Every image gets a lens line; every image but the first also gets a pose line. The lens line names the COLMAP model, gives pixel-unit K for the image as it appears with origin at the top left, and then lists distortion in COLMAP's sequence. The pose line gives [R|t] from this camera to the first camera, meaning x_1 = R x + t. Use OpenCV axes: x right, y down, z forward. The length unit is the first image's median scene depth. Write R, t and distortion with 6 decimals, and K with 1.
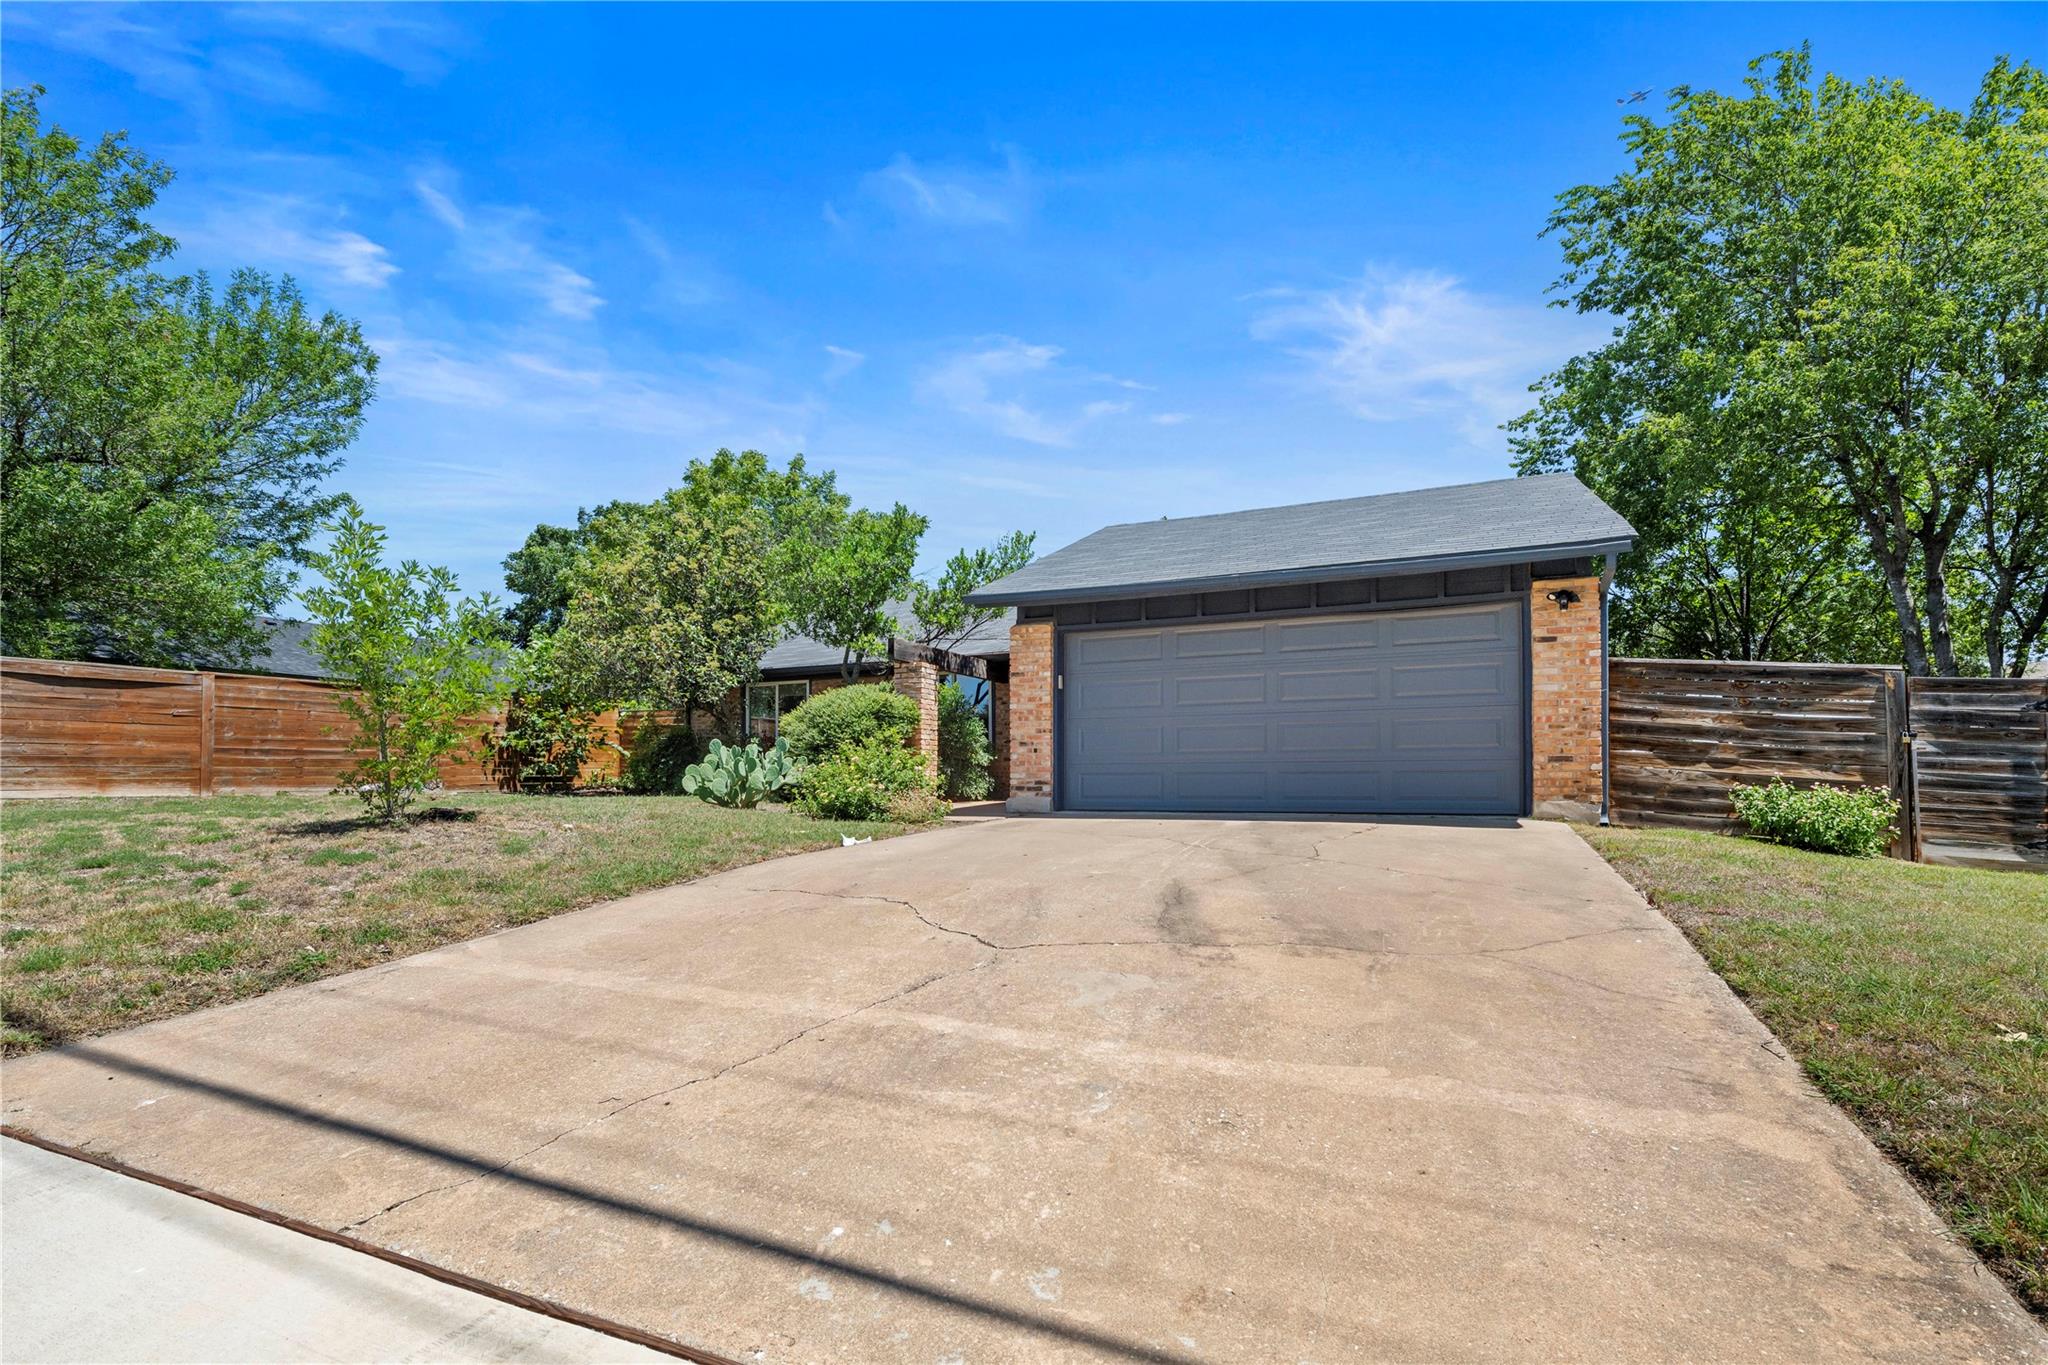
lens RADIAL K [[924.9, 0, 1070.6], [0, 924.9, 781.9], [0, 0, 1]] dist [0.000606, 0.000037]
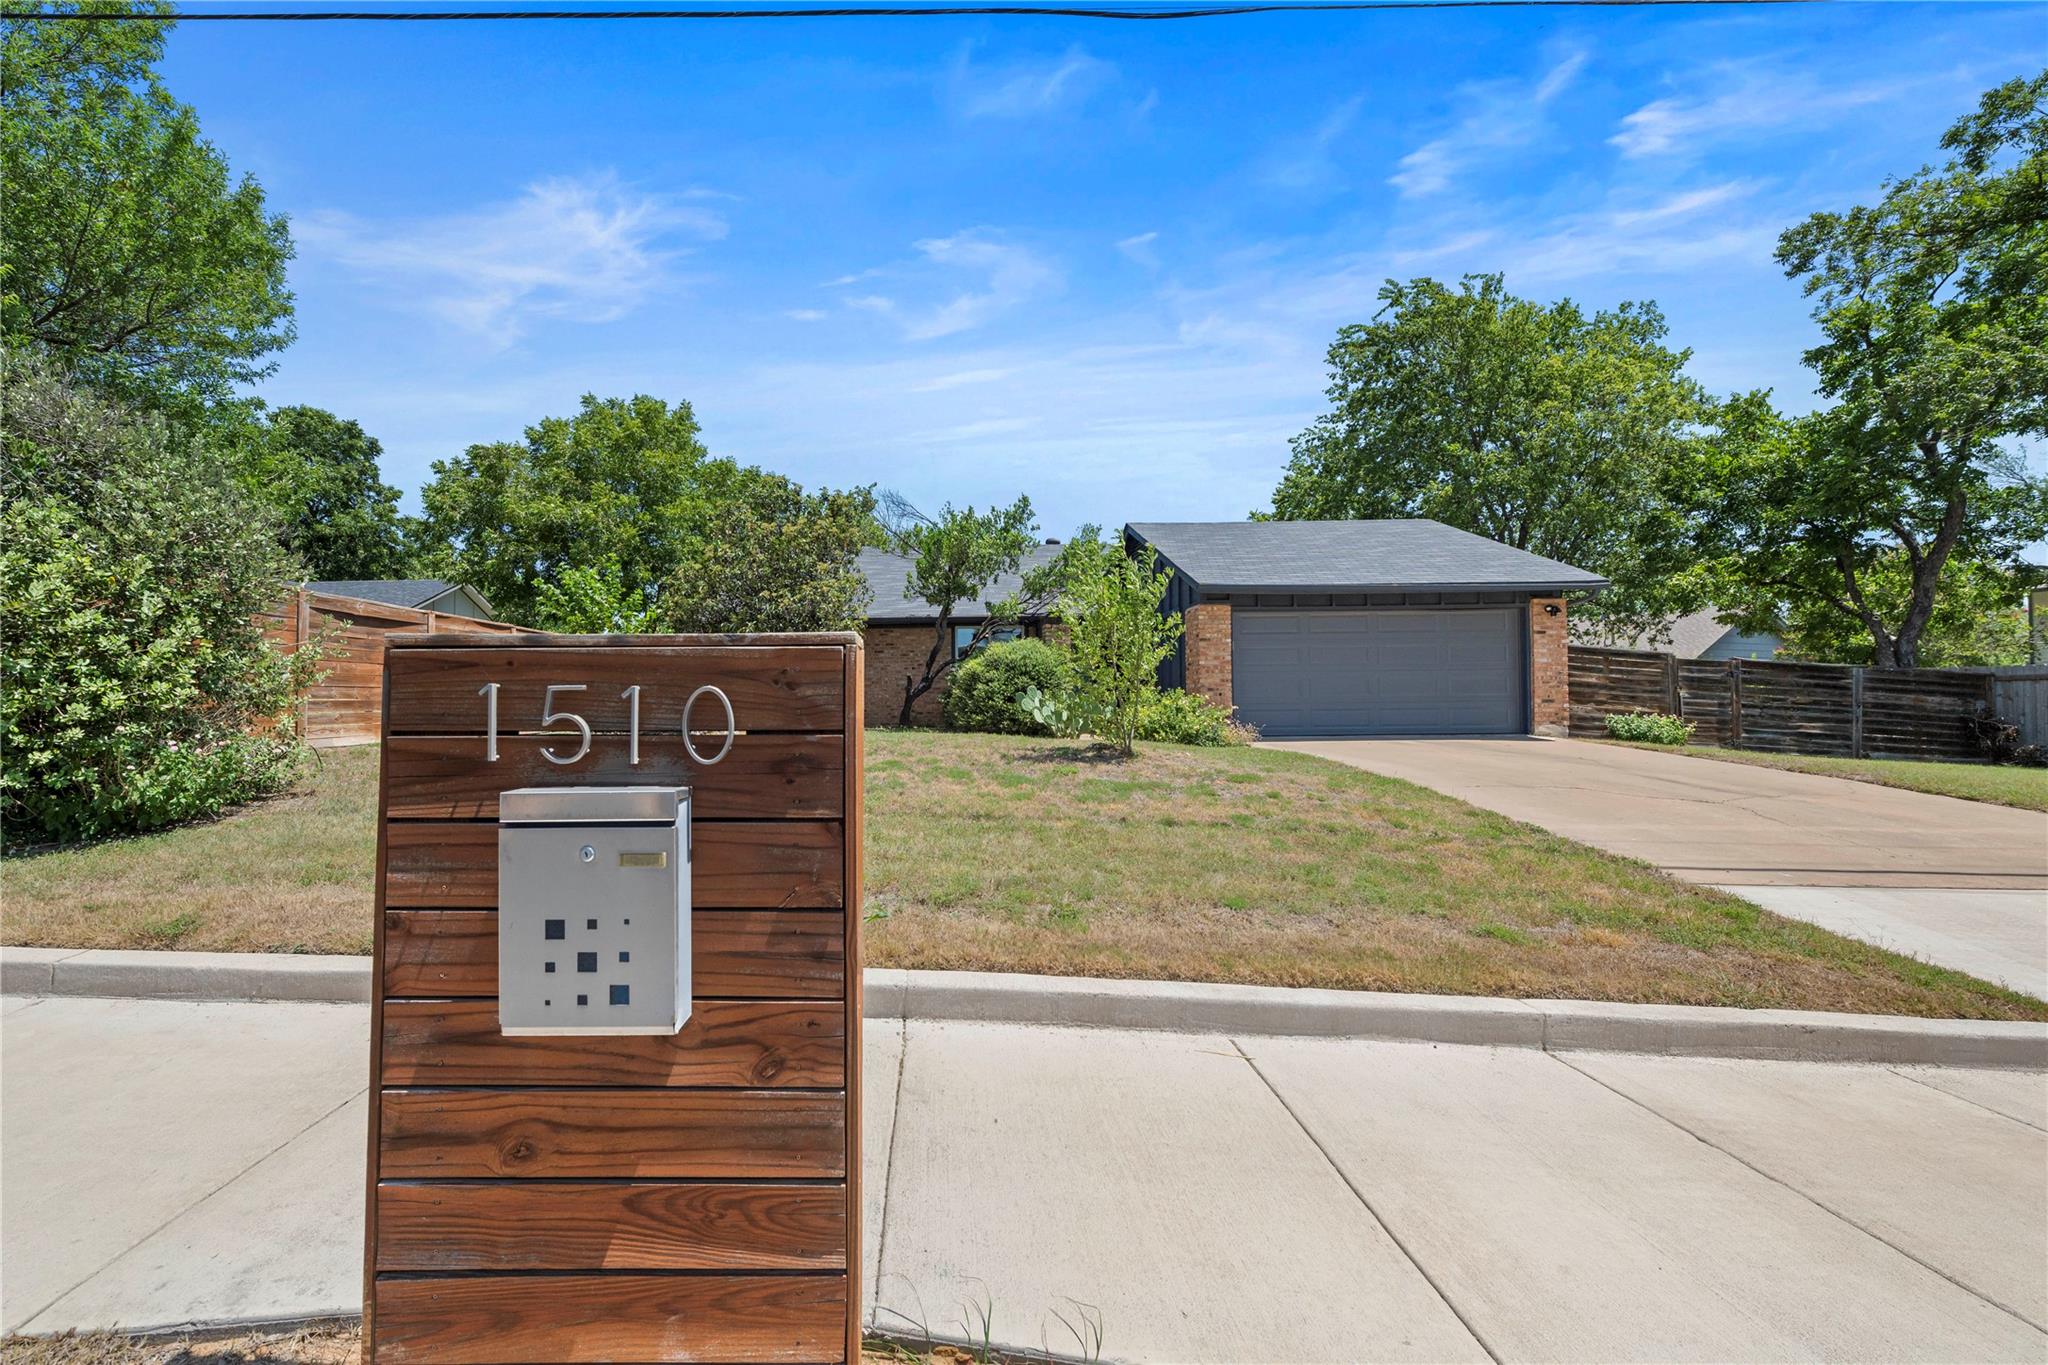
lens RADIAL K [[829.9, 0, 1021.1], [0, 829.9, 690.0], [0, 0, 1]] dist [0.000016, -0.000062]
pose [[0.921154, 0.002584, 0.389190, -0.994780], [0.006218, 0.999753, -0.021355, -0.017906], [-0.389149, 0.022091, 0.920910, -0.060200]]
